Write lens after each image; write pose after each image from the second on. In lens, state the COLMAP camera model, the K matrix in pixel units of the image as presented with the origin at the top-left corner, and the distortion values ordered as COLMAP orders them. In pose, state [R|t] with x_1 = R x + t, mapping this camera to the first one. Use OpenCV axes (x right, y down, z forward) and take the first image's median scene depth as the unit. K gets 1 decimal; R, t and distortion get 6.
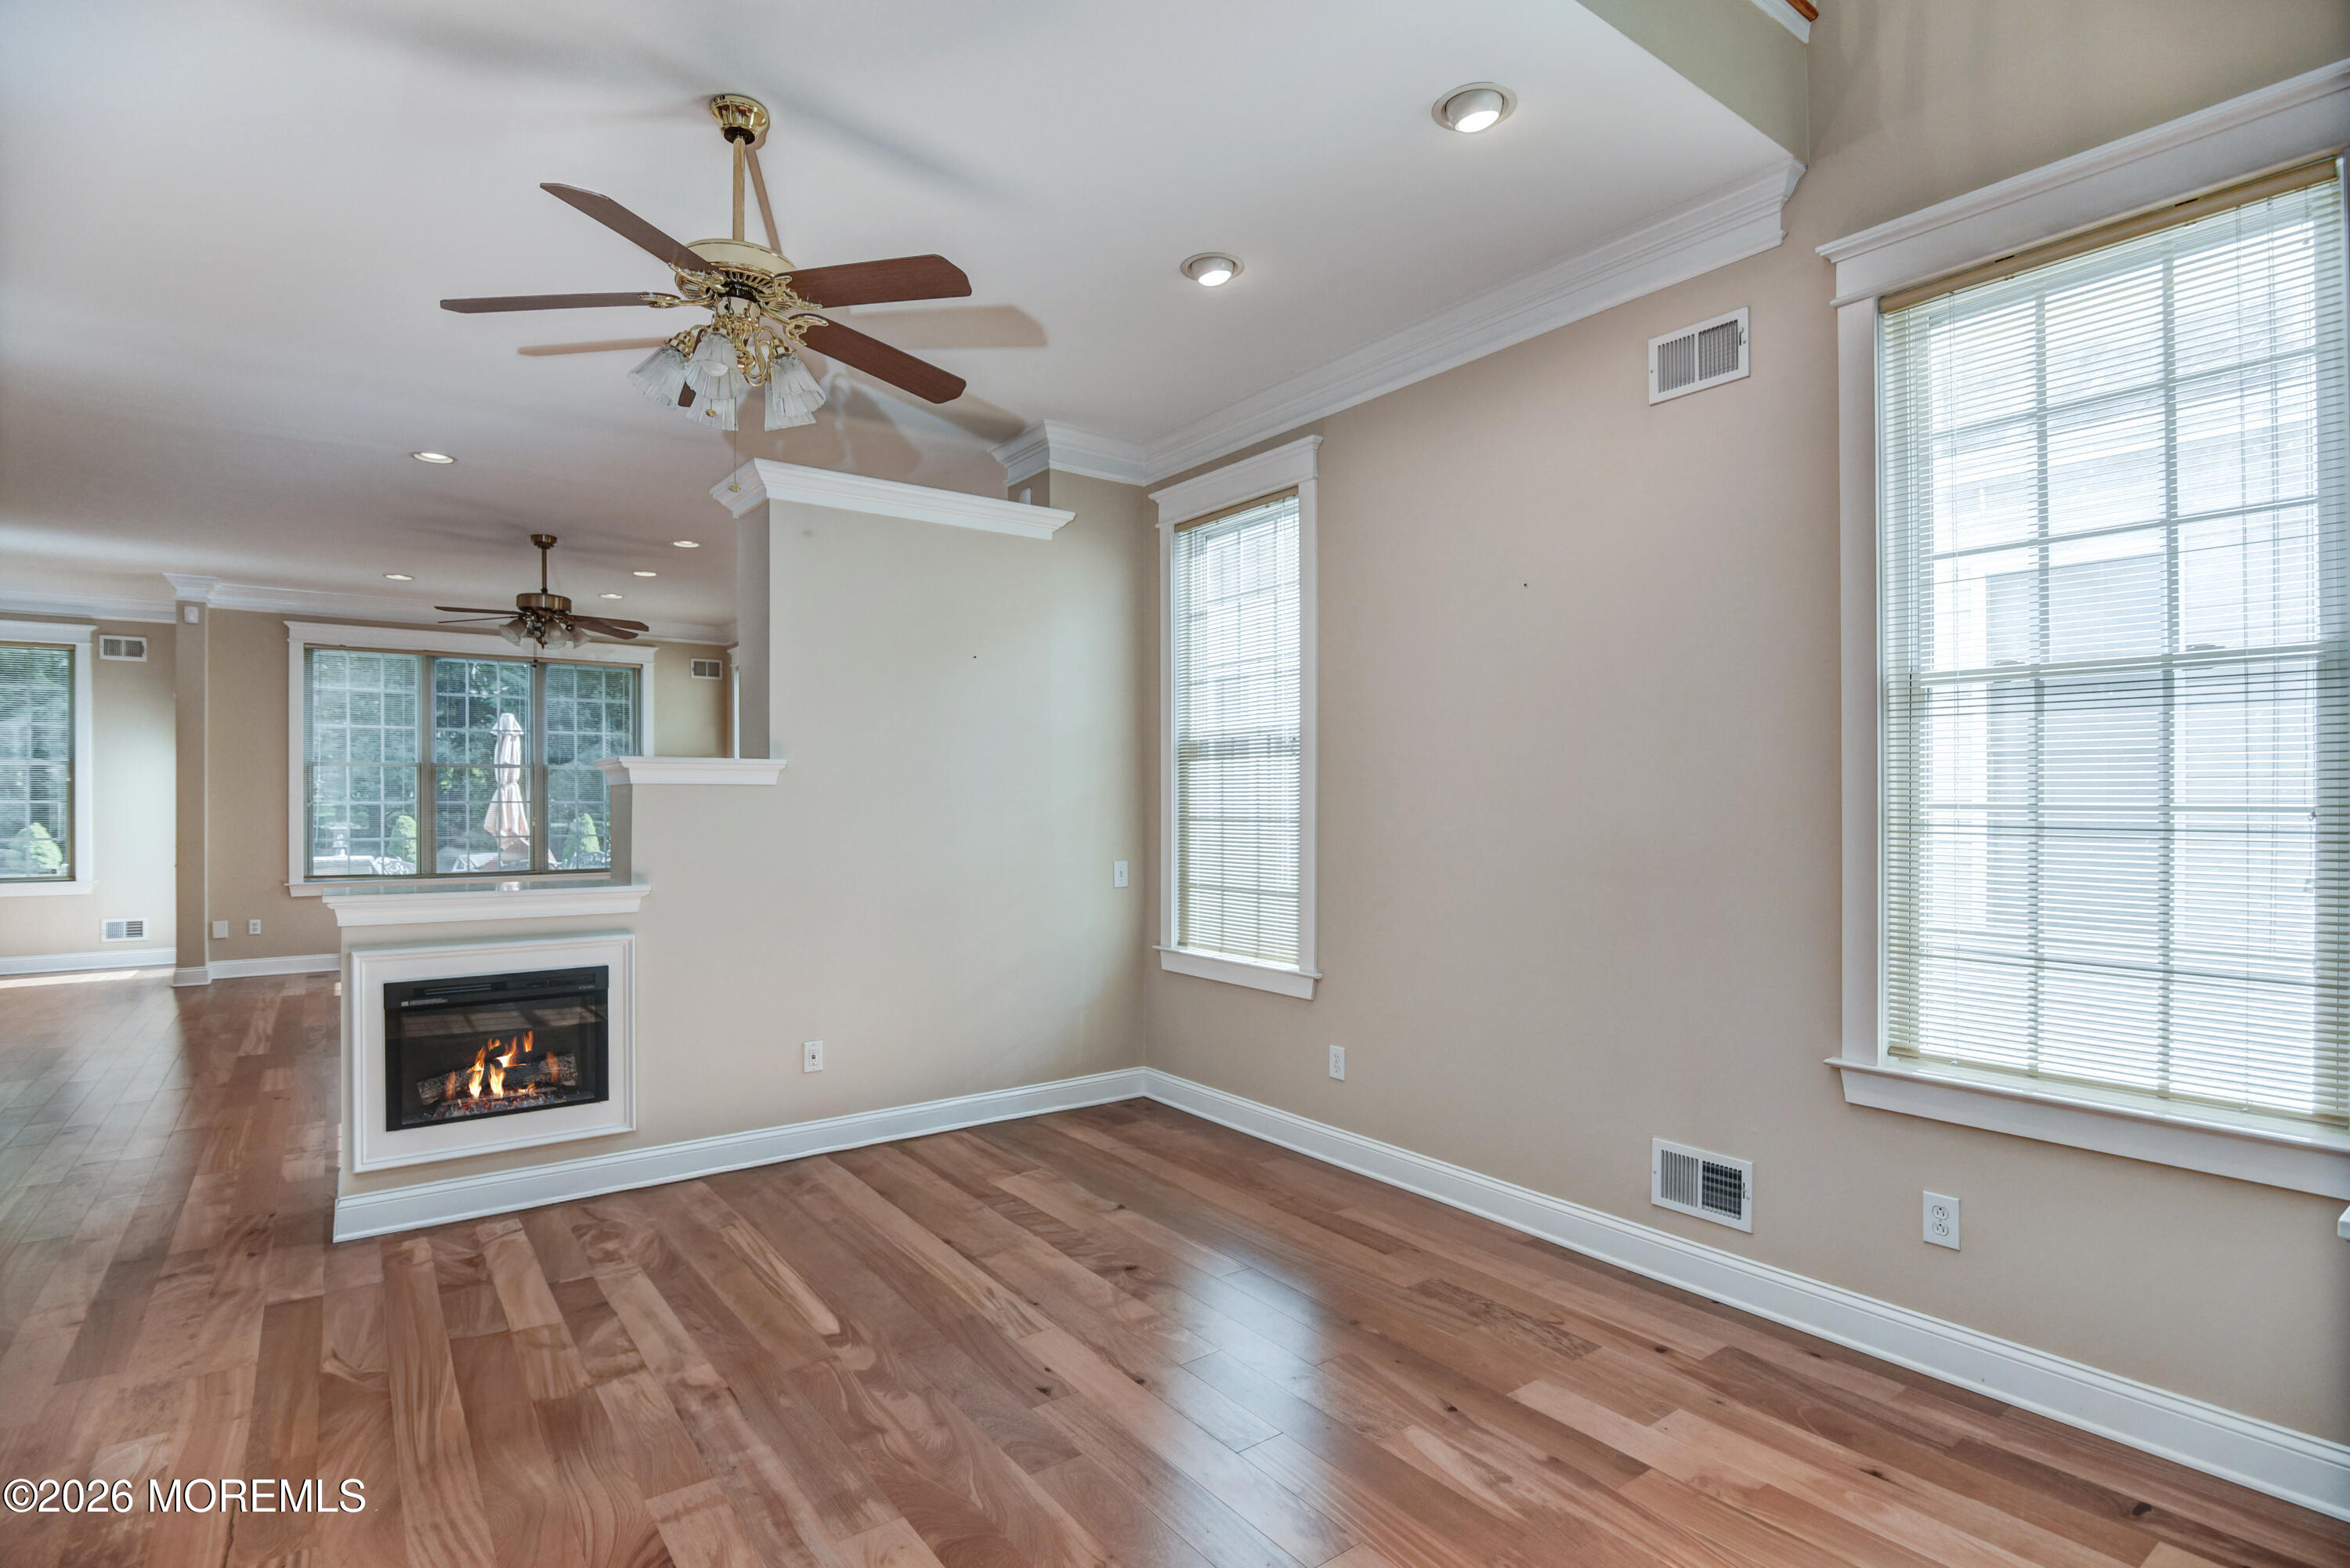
lens RADIAL K [[1181.5, 0, 1164.4], [0, 1181.5, 798.0], [0, 0, 1]] dist [-0.020022, 0.000014]
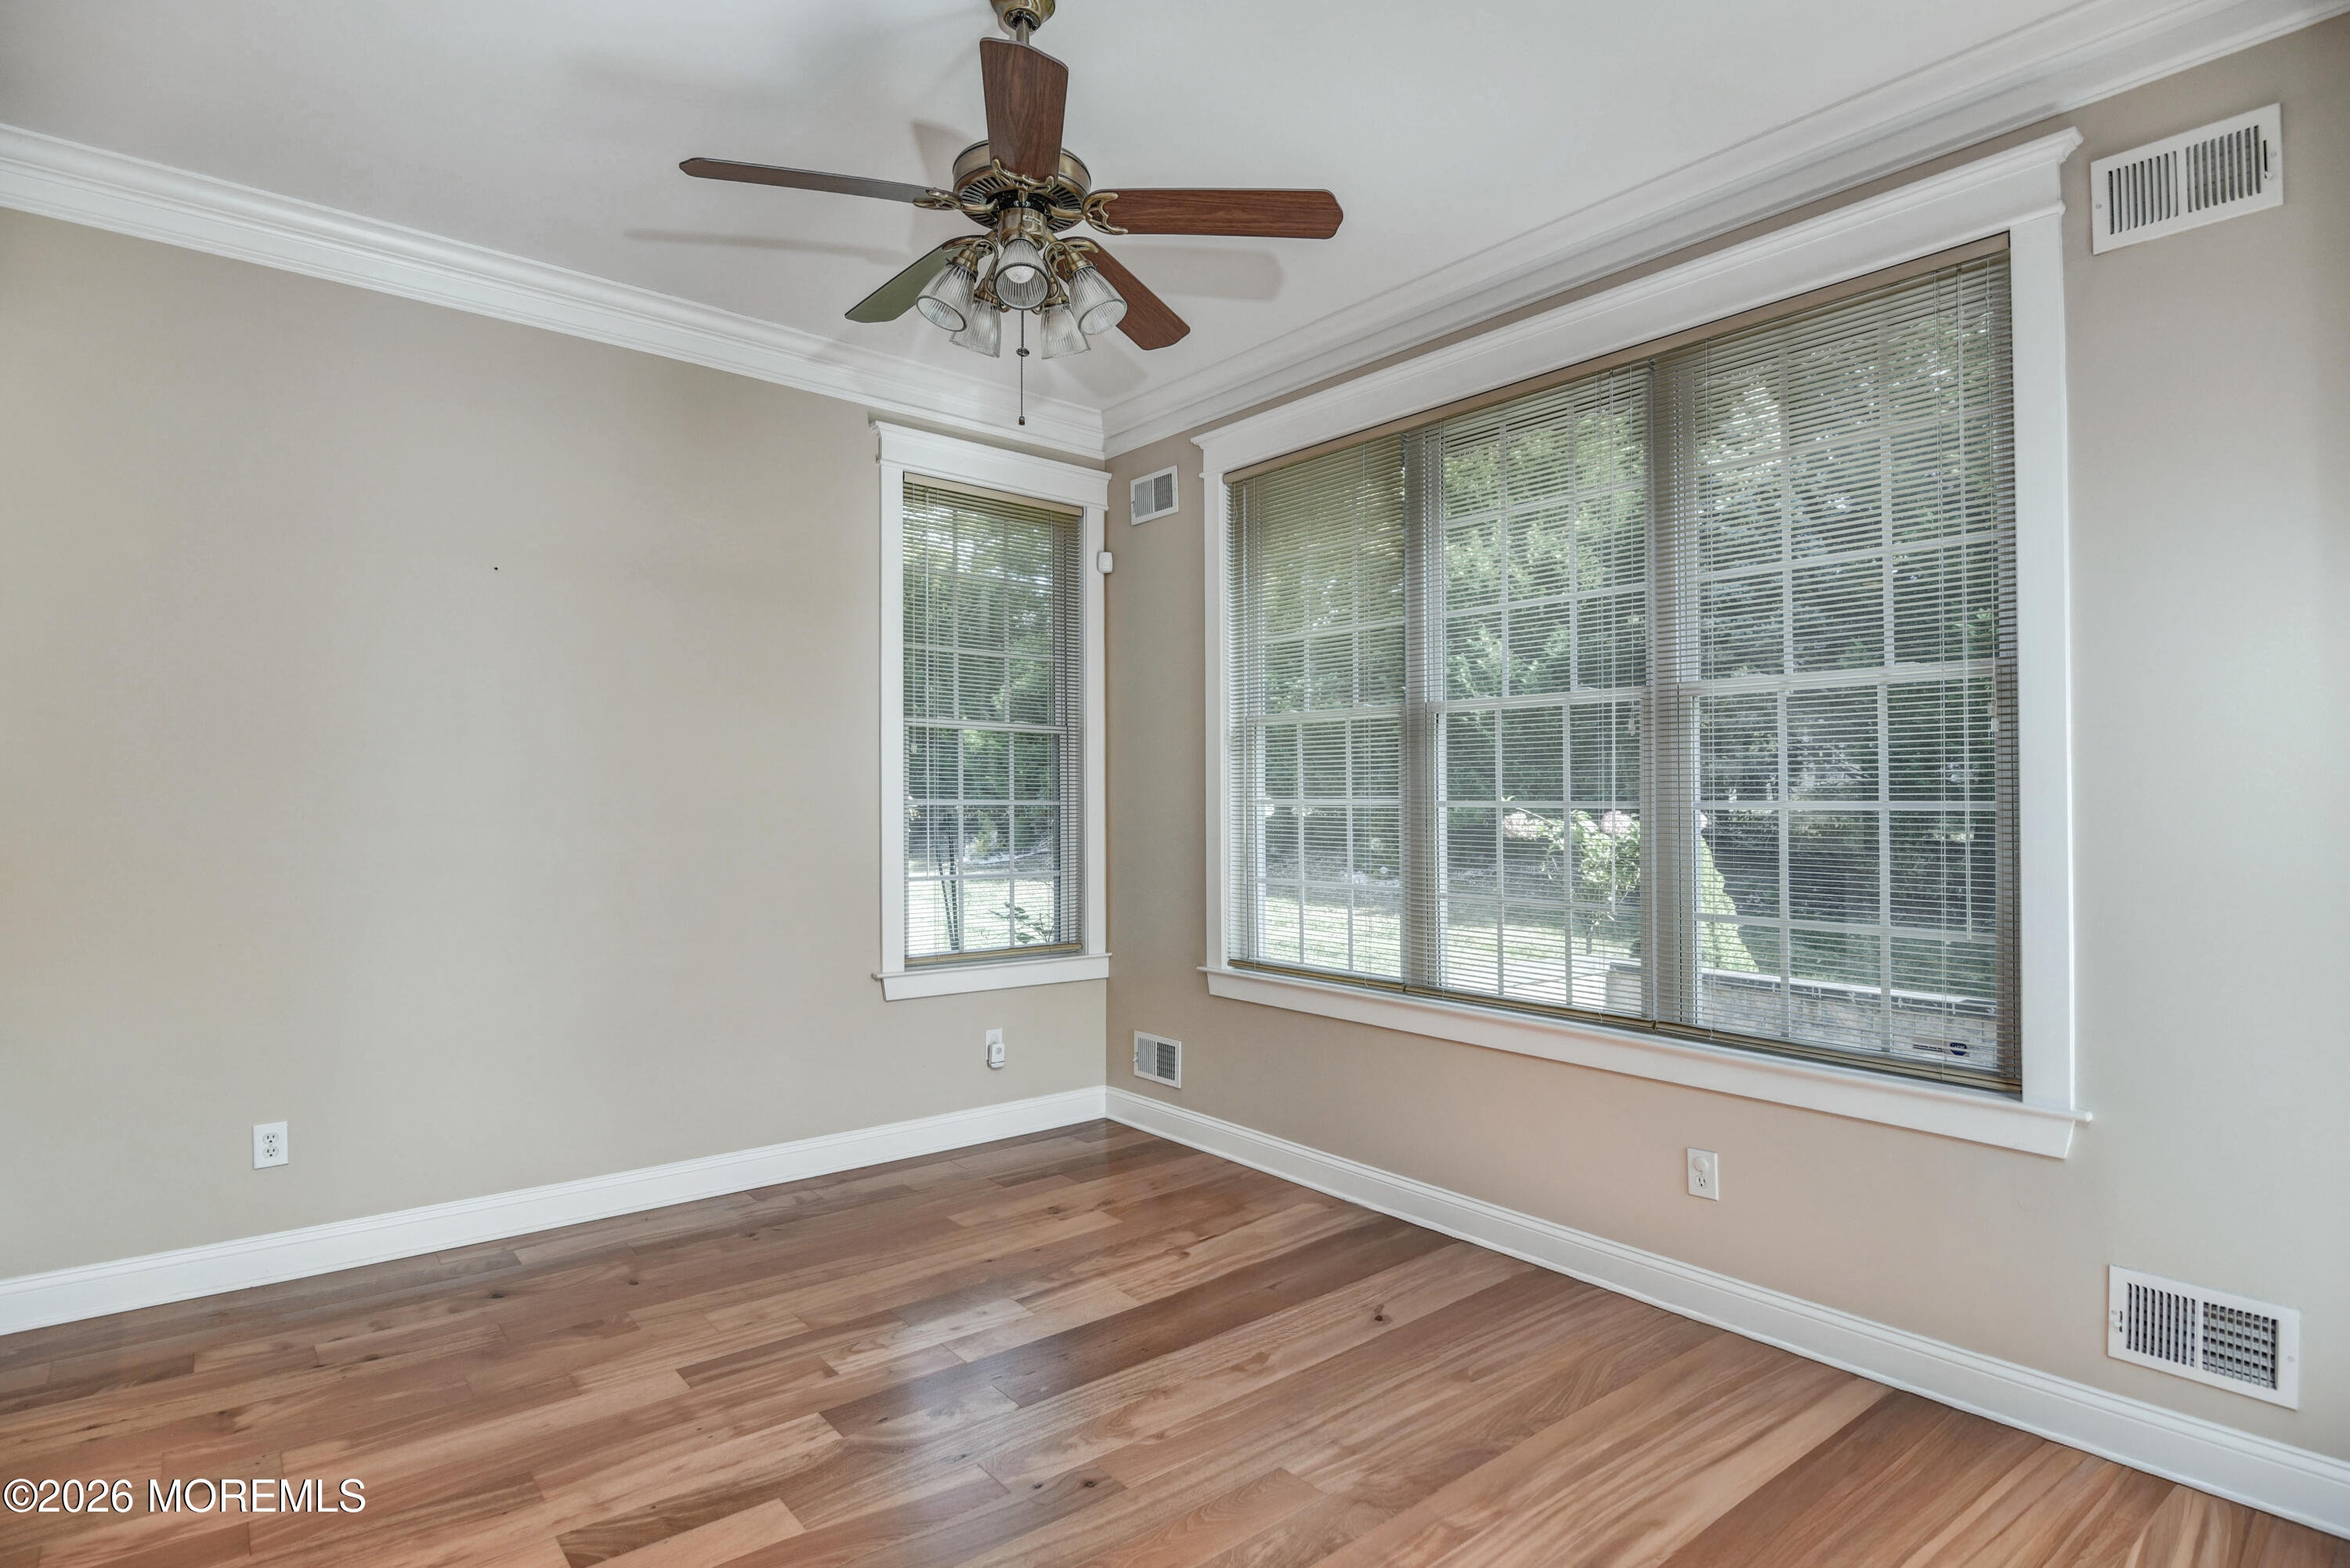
lens RADIAL K [[1181.5, 0, 1164.4], [0, 1181.5, 798.0], [0, 0, 1]] dist [-0.020022, 0.000014]
pose [[0.062126, -0.008241, -0.998034, -1.384716], [0.001152, 0.999966, -0.008186, 0.005695], [0.998068, -0.000641, 0.062134, 1.600198]]
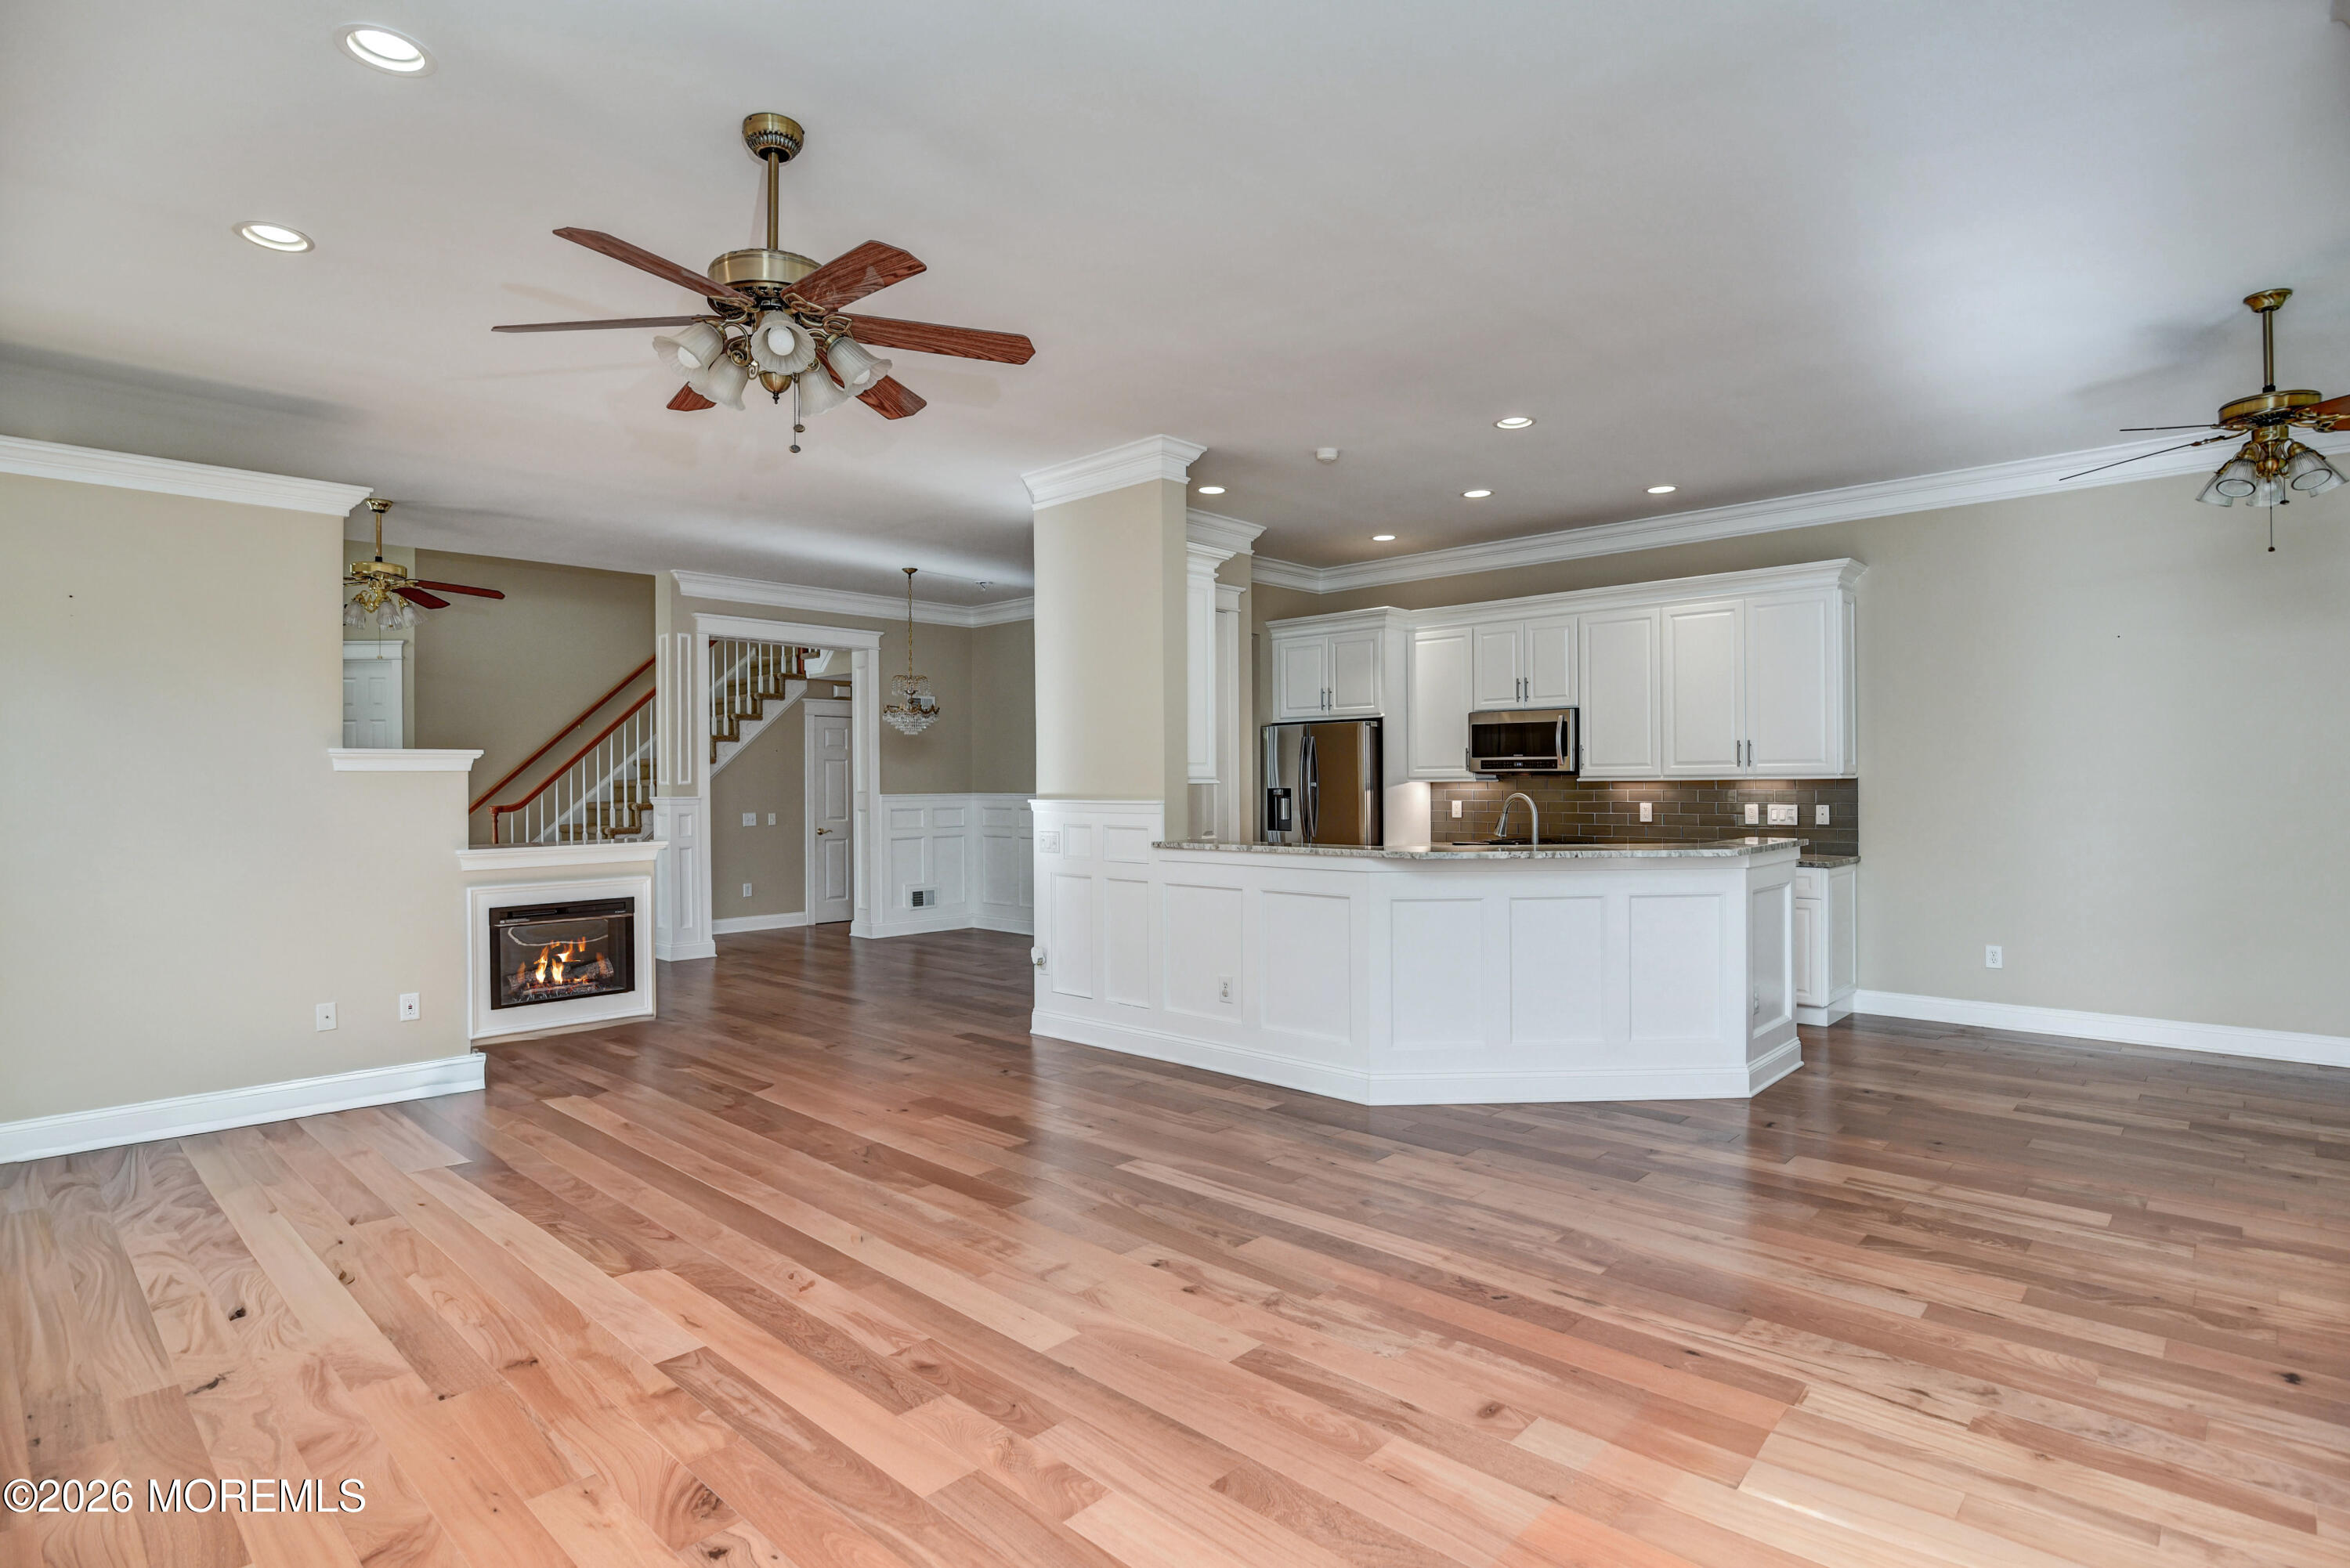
lens RADIAL K [[1181.5, 0, 1164.4], [0, 1181.5, 798.0], [0, 0, 1]] dist [-0.020022, 0.000014]
pose [[-0.984332, 0.005134, -0.176250, -0.935645], [0.003556, 0.999951, 0.009271, 0.011192], [0.176289, 0.008499, -0.984302, 2.279835]]
